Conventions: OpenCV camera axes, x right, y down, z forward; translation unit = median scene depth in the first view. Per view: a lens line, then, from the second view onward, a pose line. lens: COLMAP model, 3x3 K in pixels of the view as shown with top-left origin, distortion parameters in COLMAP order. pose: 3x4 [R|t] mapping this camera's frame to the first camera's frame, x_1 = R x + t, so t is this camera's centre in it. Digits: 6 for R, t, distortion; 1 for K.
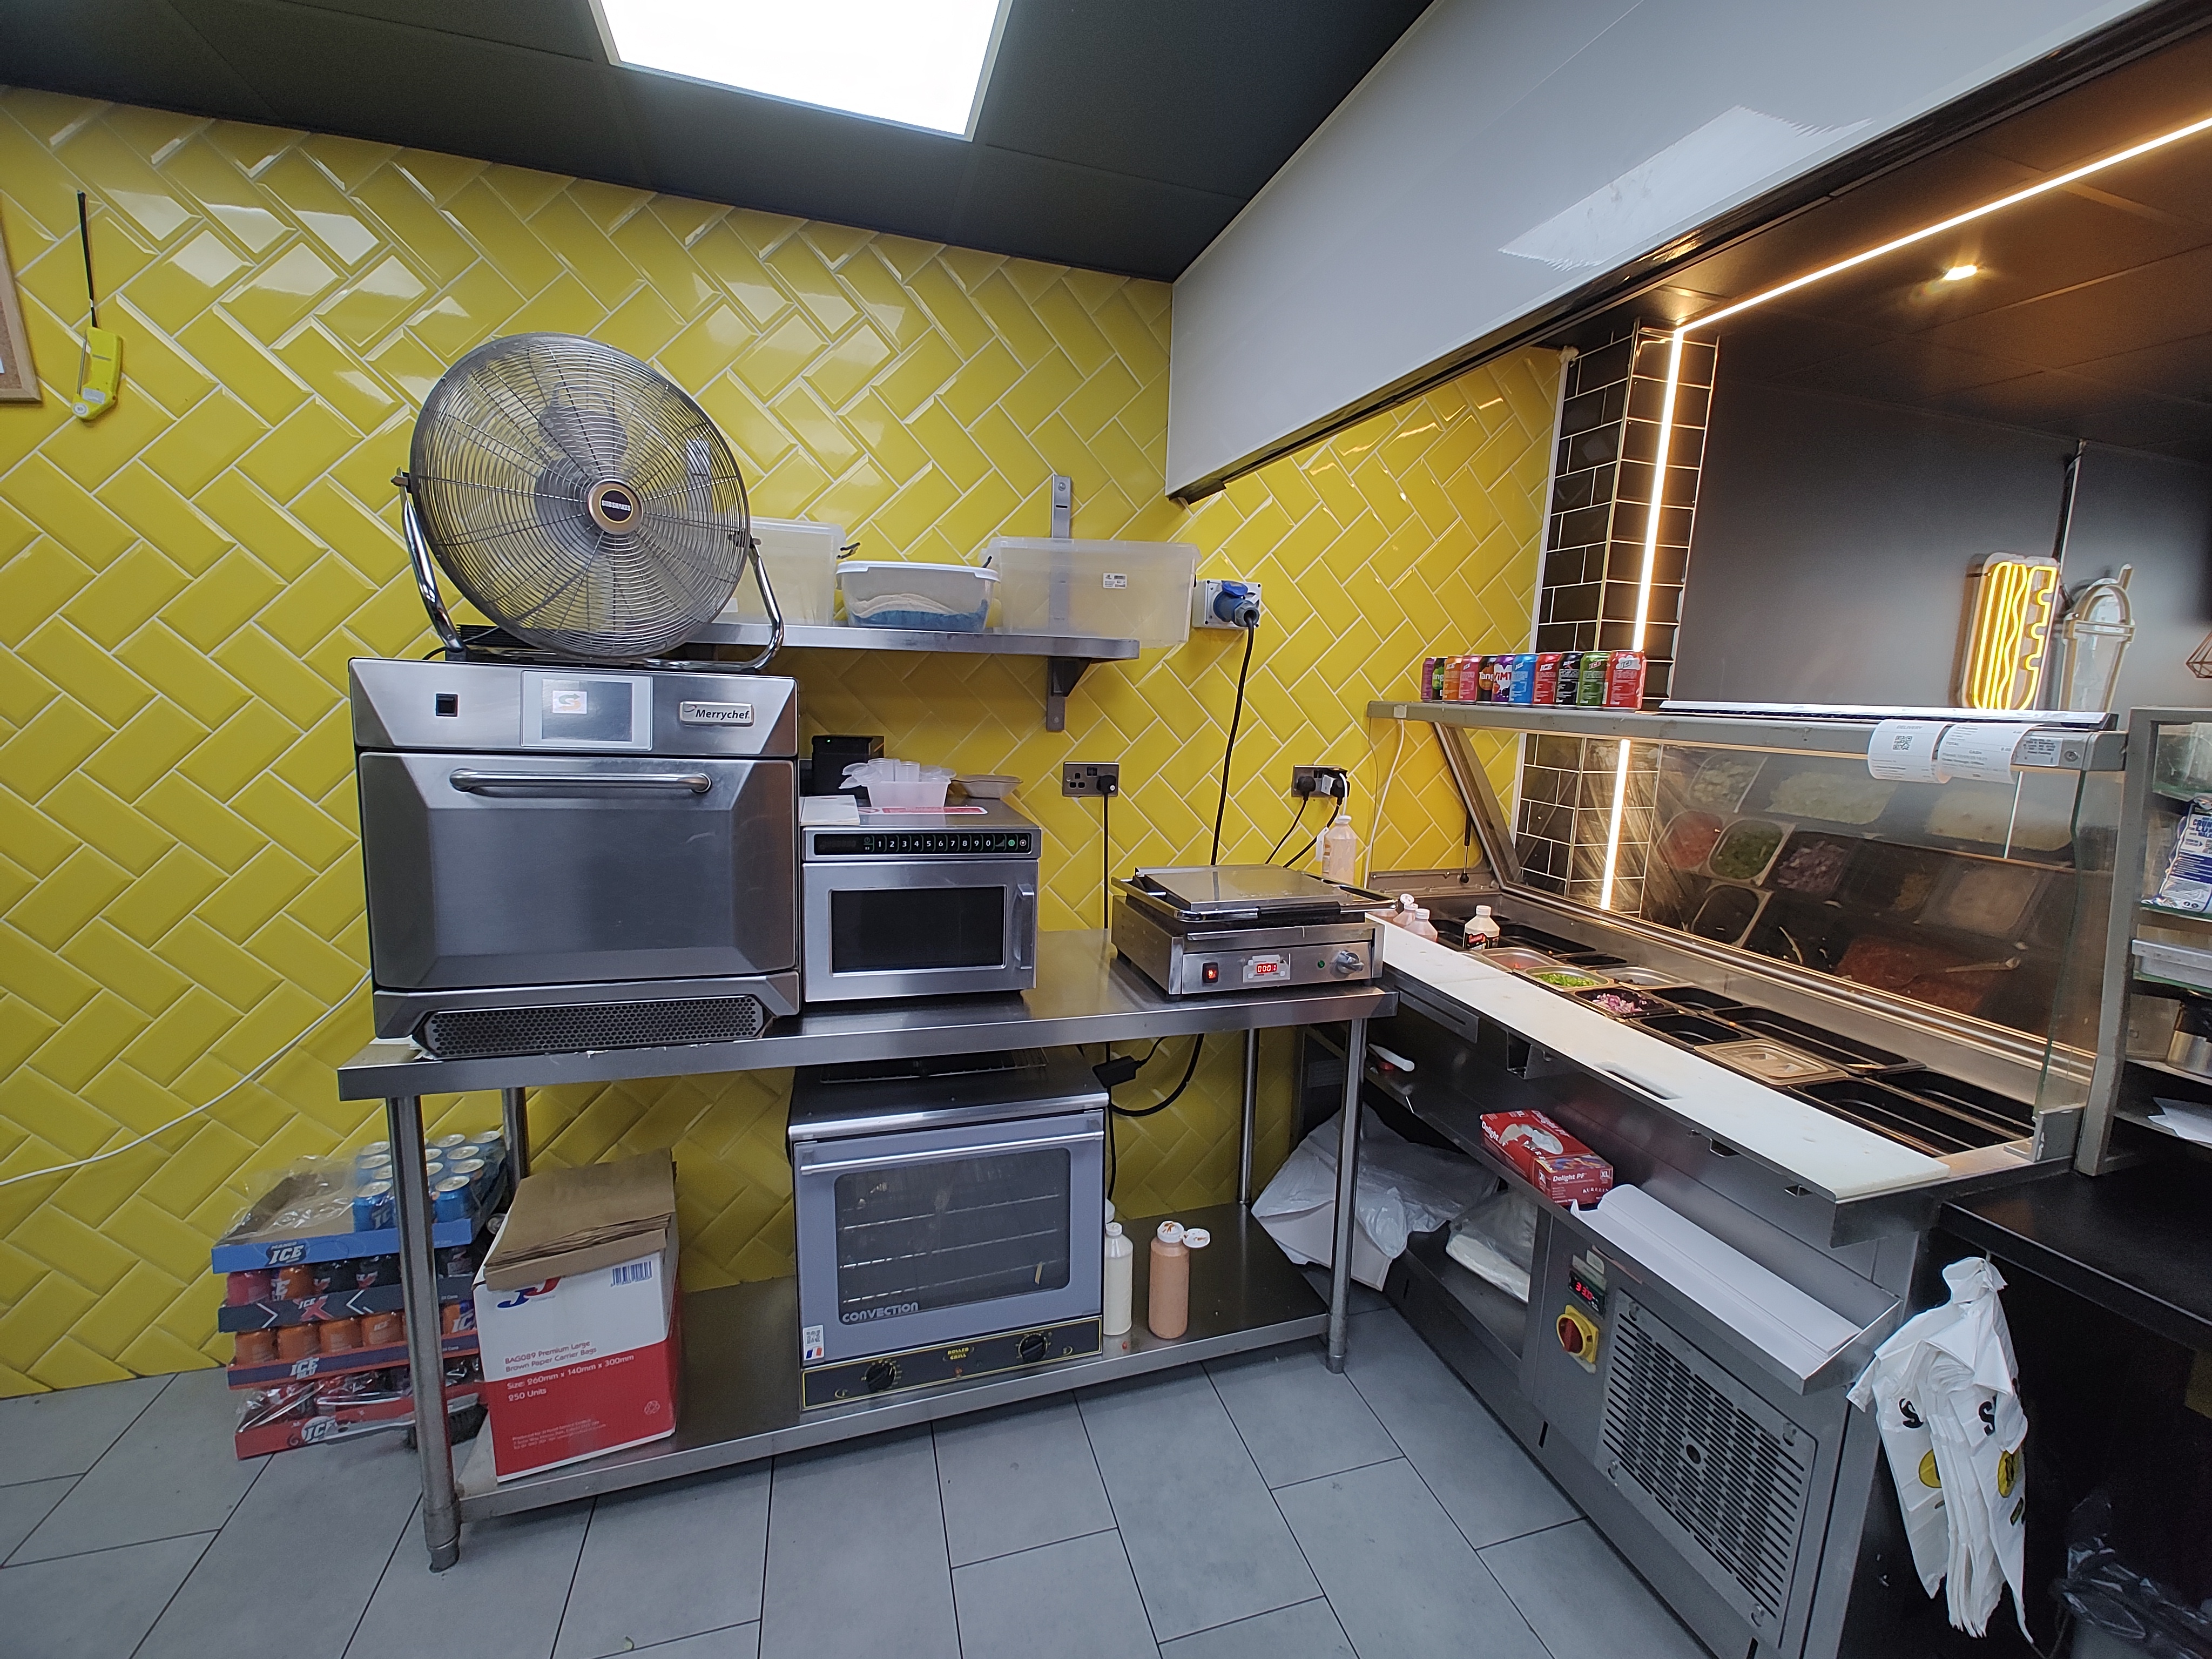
lens RADIAL K [[917.8, 0, 1123.7], [0, 917.8, 831.4], [0, 0, 1]] dist [0.001509, 0.005196]
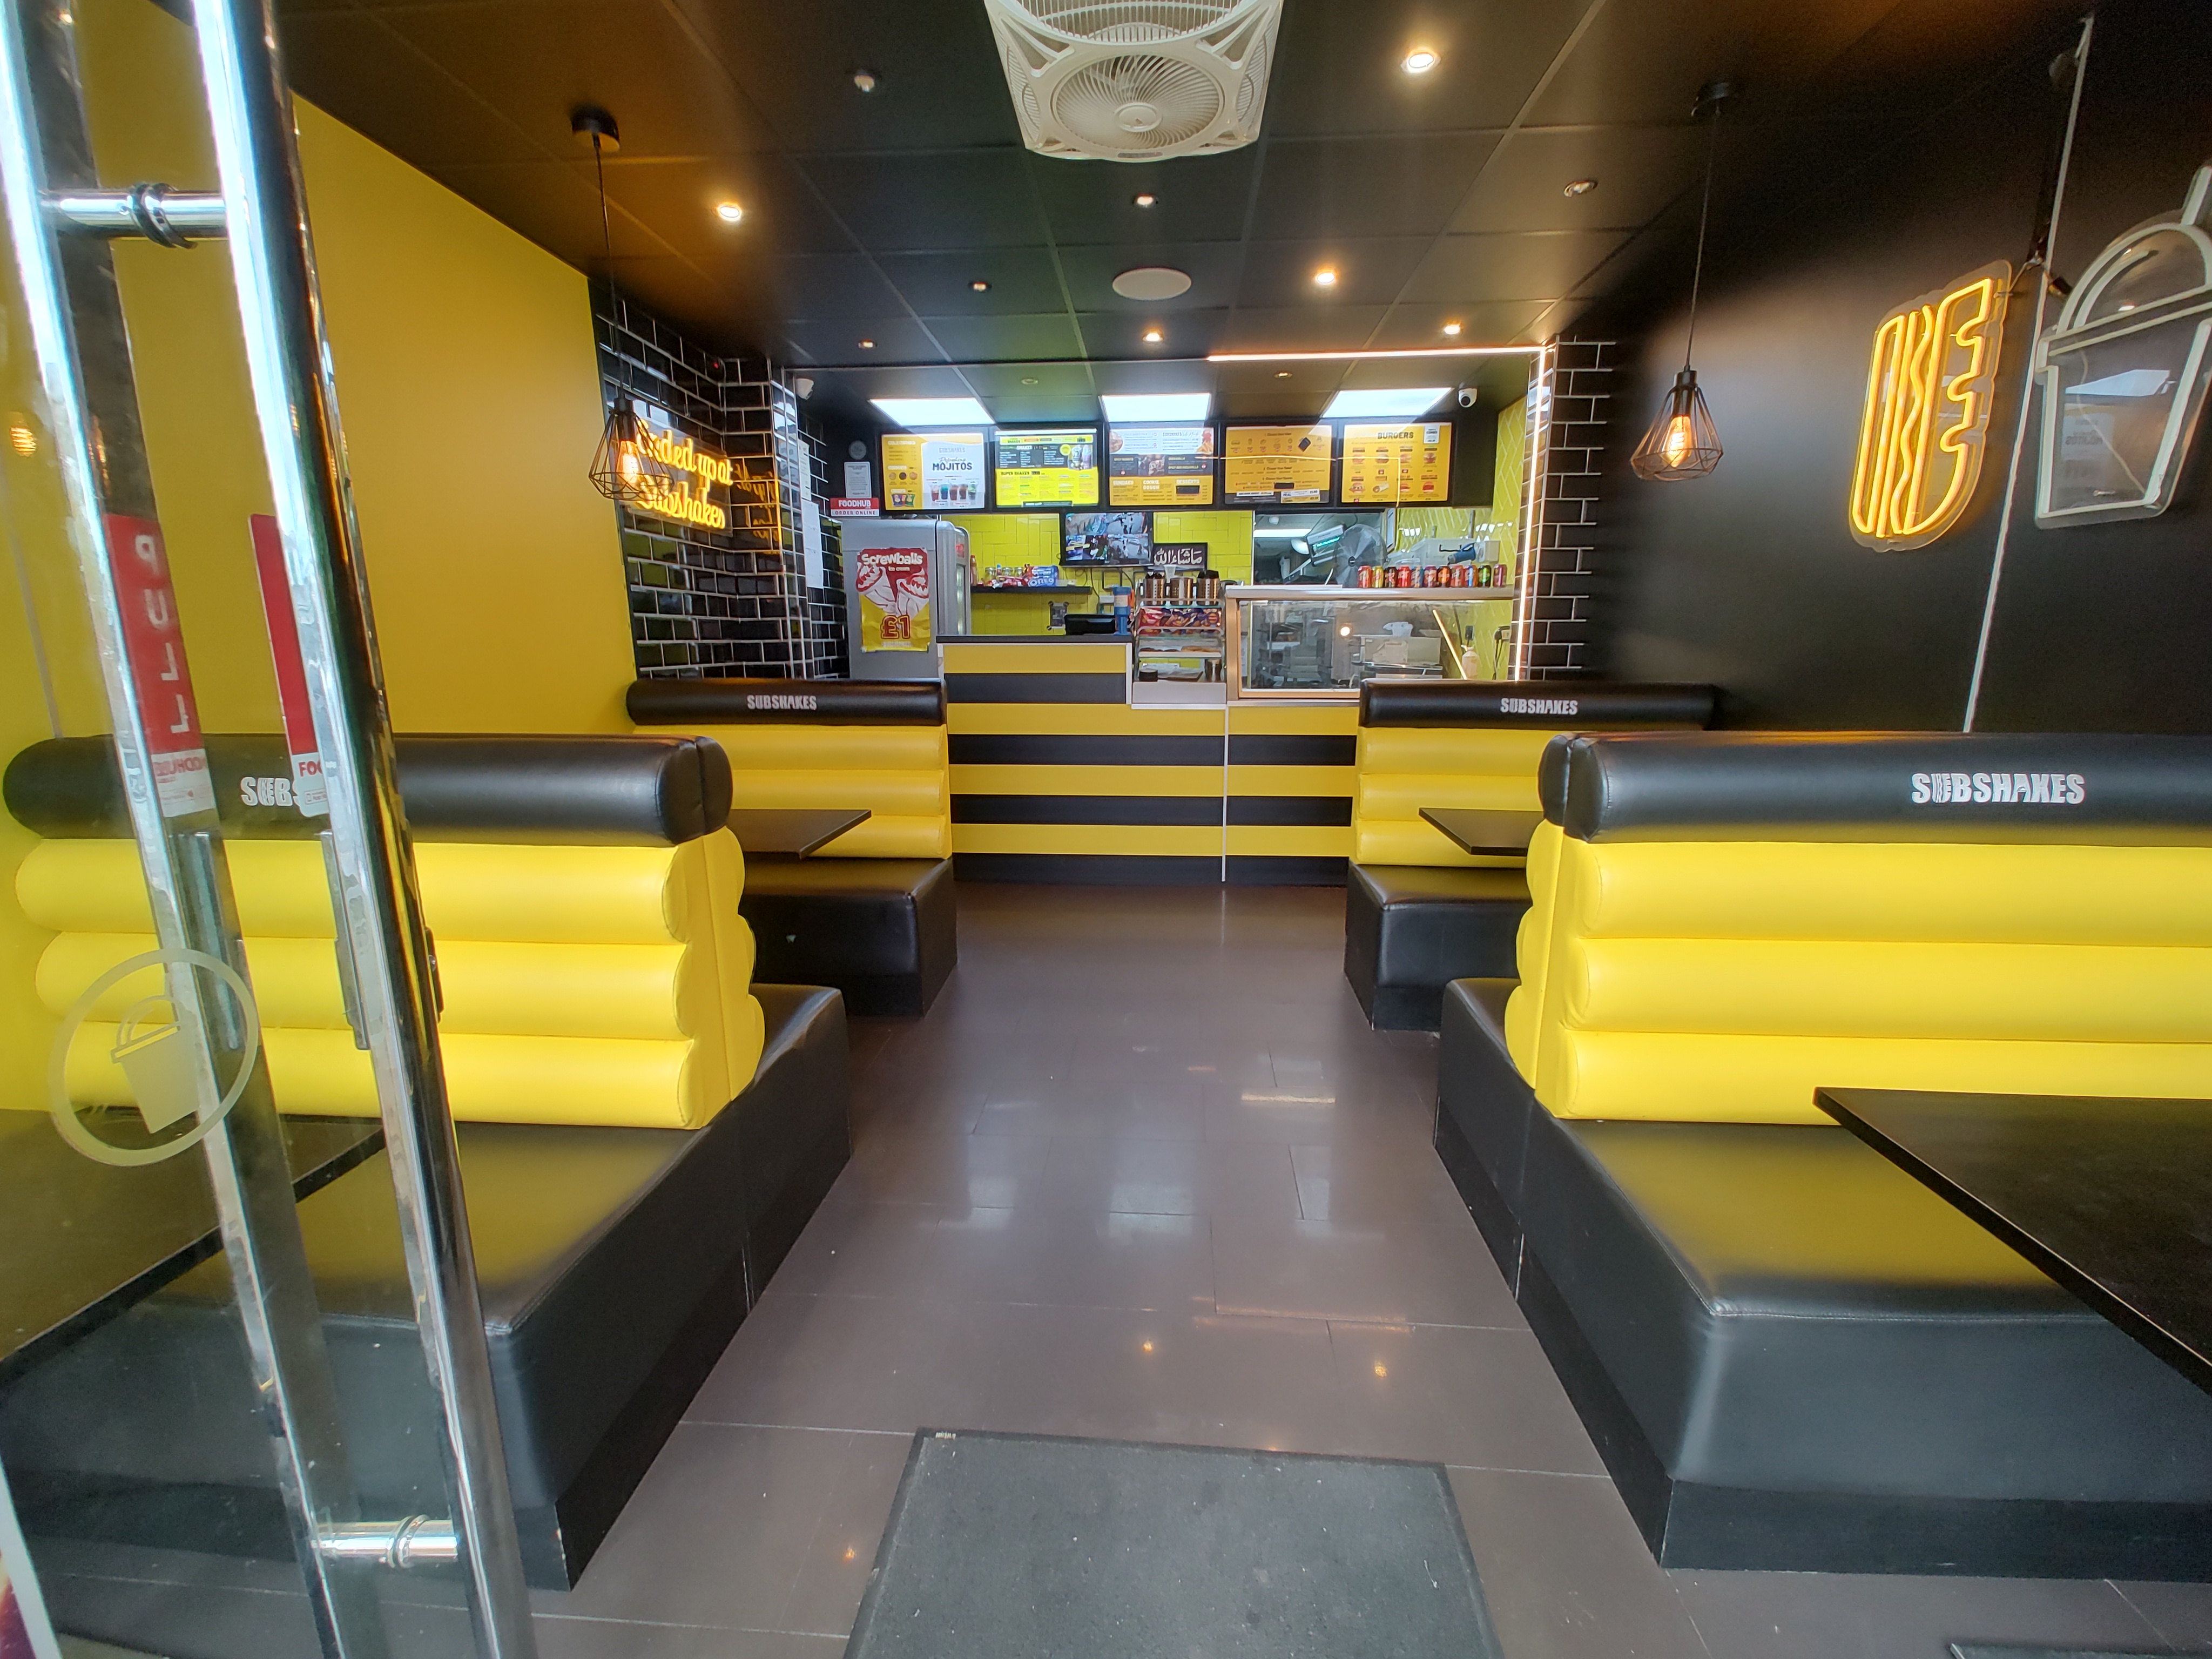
lens RADIAL K [[917.8, 0, 1107.8], [0, 917.8, 822.8], [0, 0, 1]] dist [0.001509, 0.005196]
pose [[-0.358391, 0.151675, -0.921168, 3.310634], [-0.158014, 0.962622, 0.219978, 0.058336], [0.920102, 0.224395, -0.321028, 1.305887]]
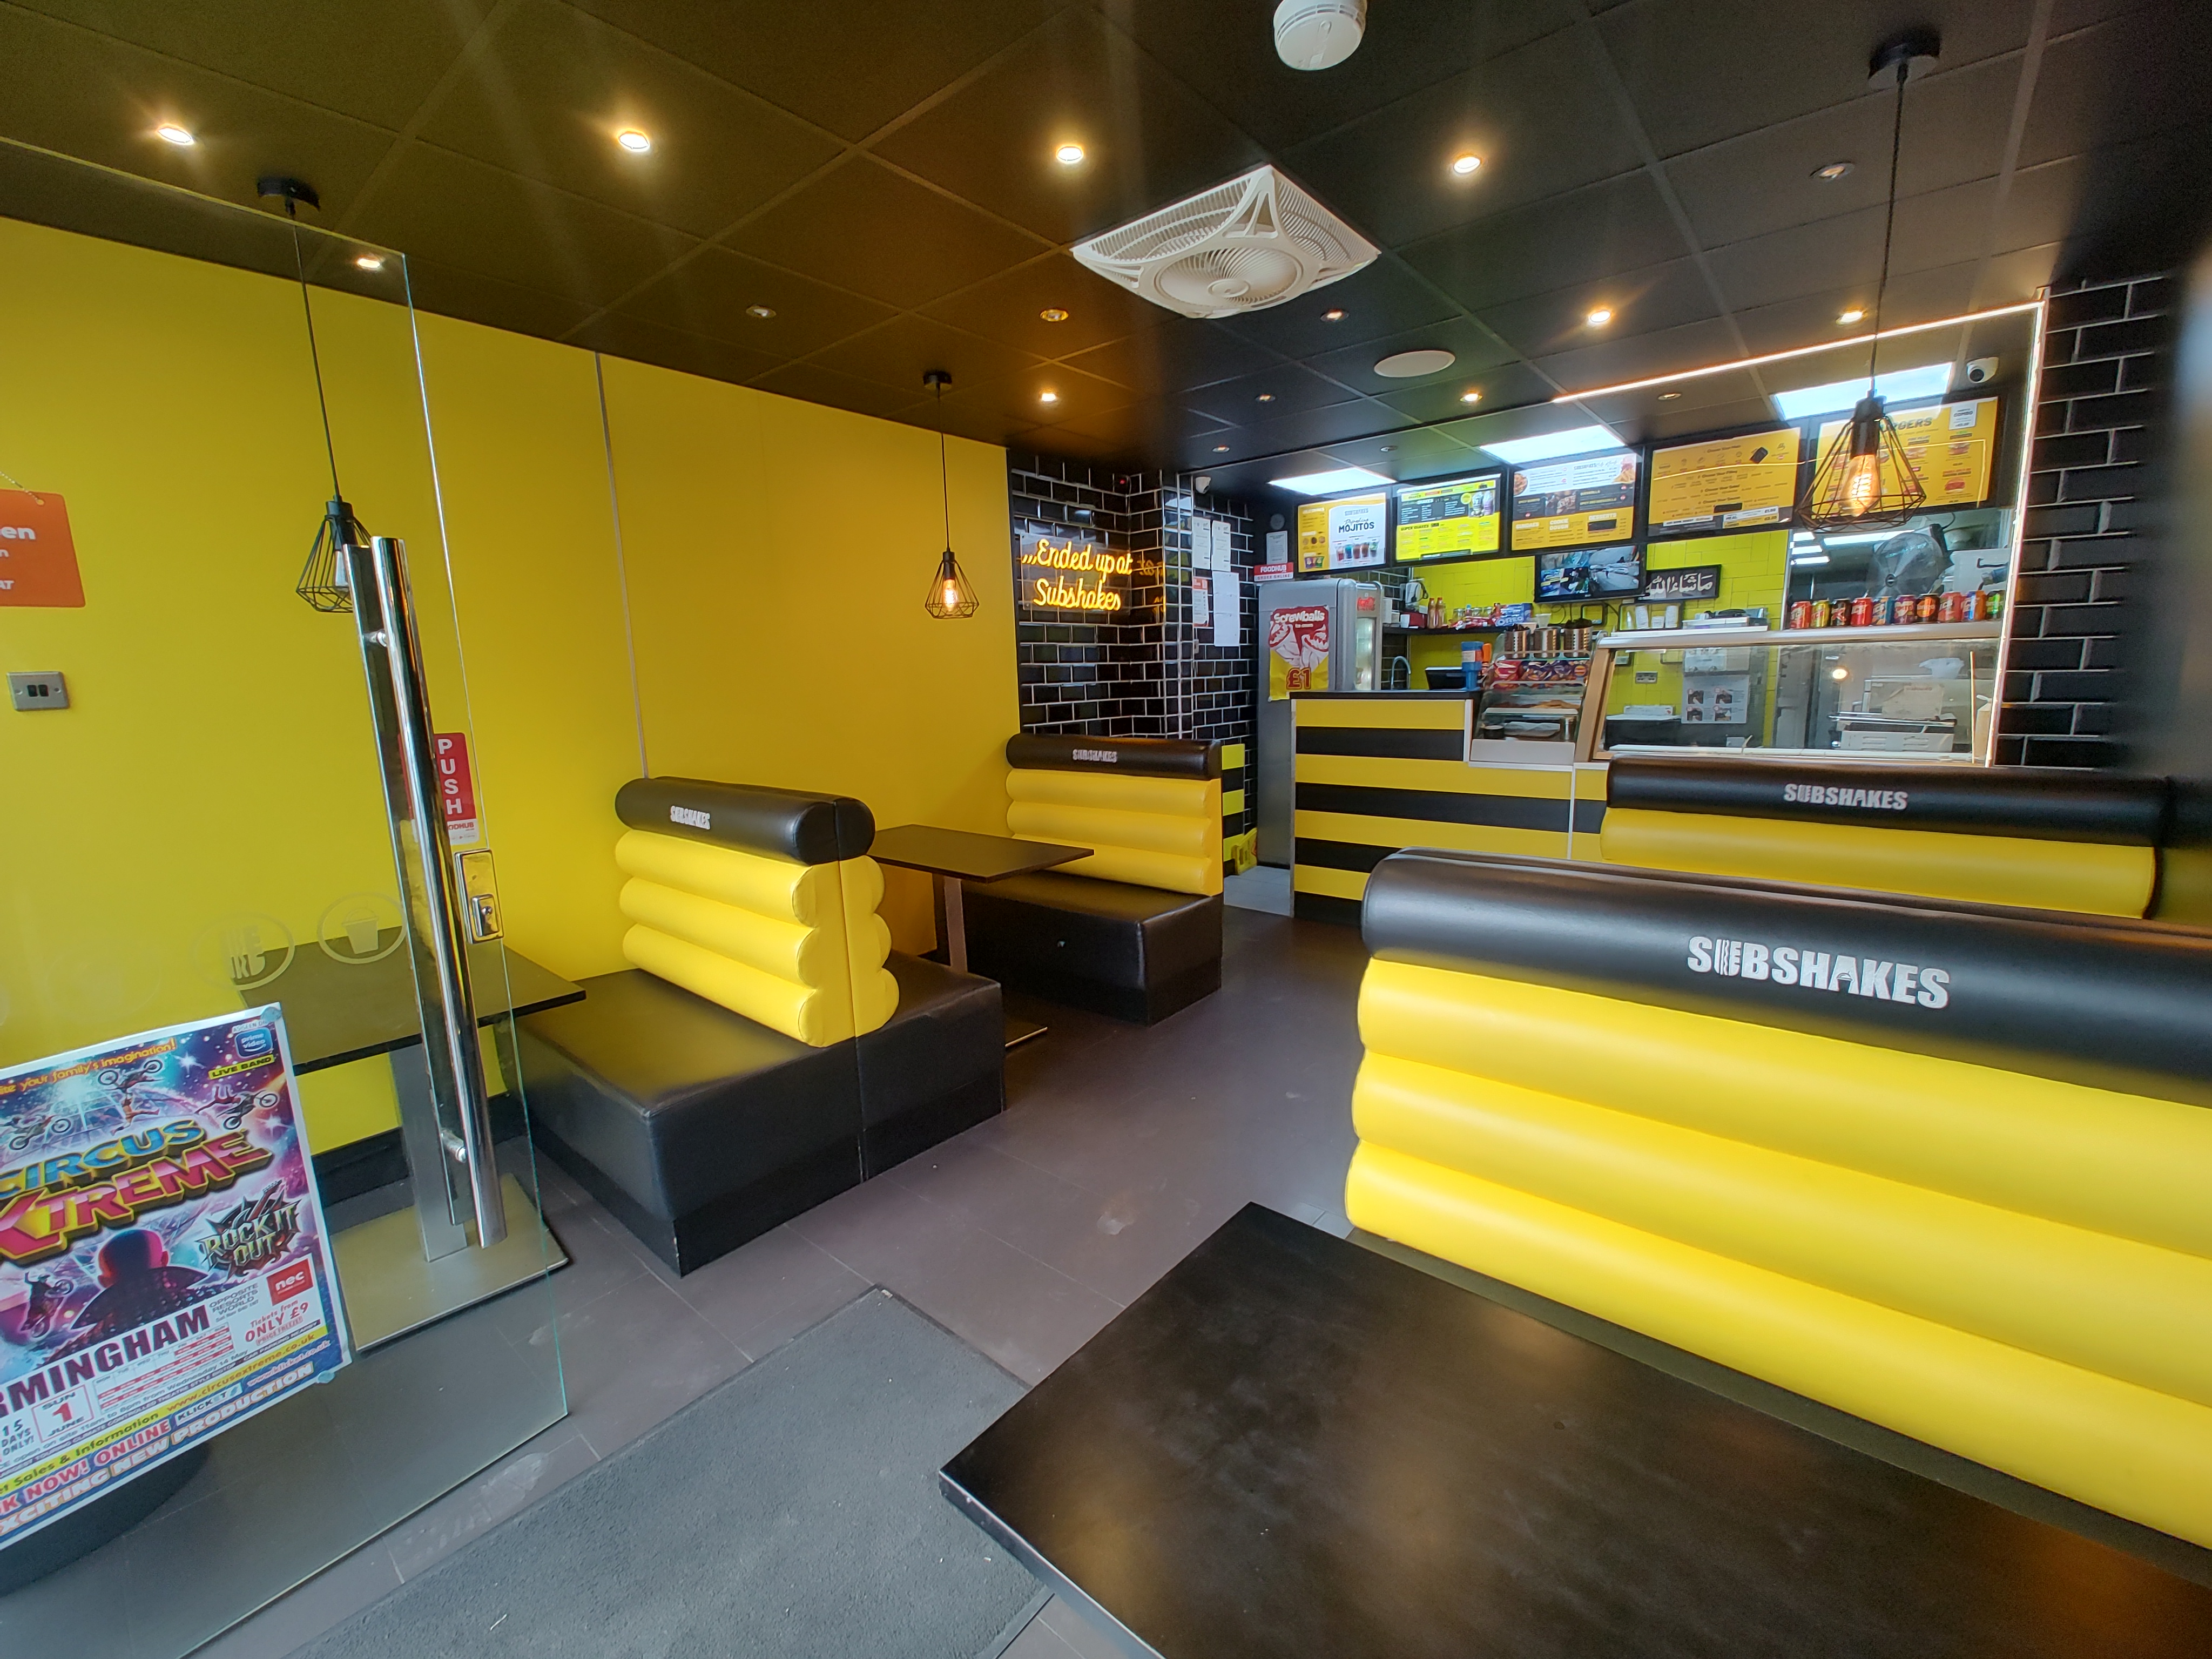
lens RADIAL K [[917.8, 0, 1120.6], [0, 917.8, 810.3], [0, 0, 1]] dist [0.001509, 0.005196]
pose [[-0.837519, 0.069260, -0.542001, 3.026491], [-0.090651, 0.960575, 0.262825, -0.140523], [0.538836, 0.269254, -0.798222, 1.960253]]
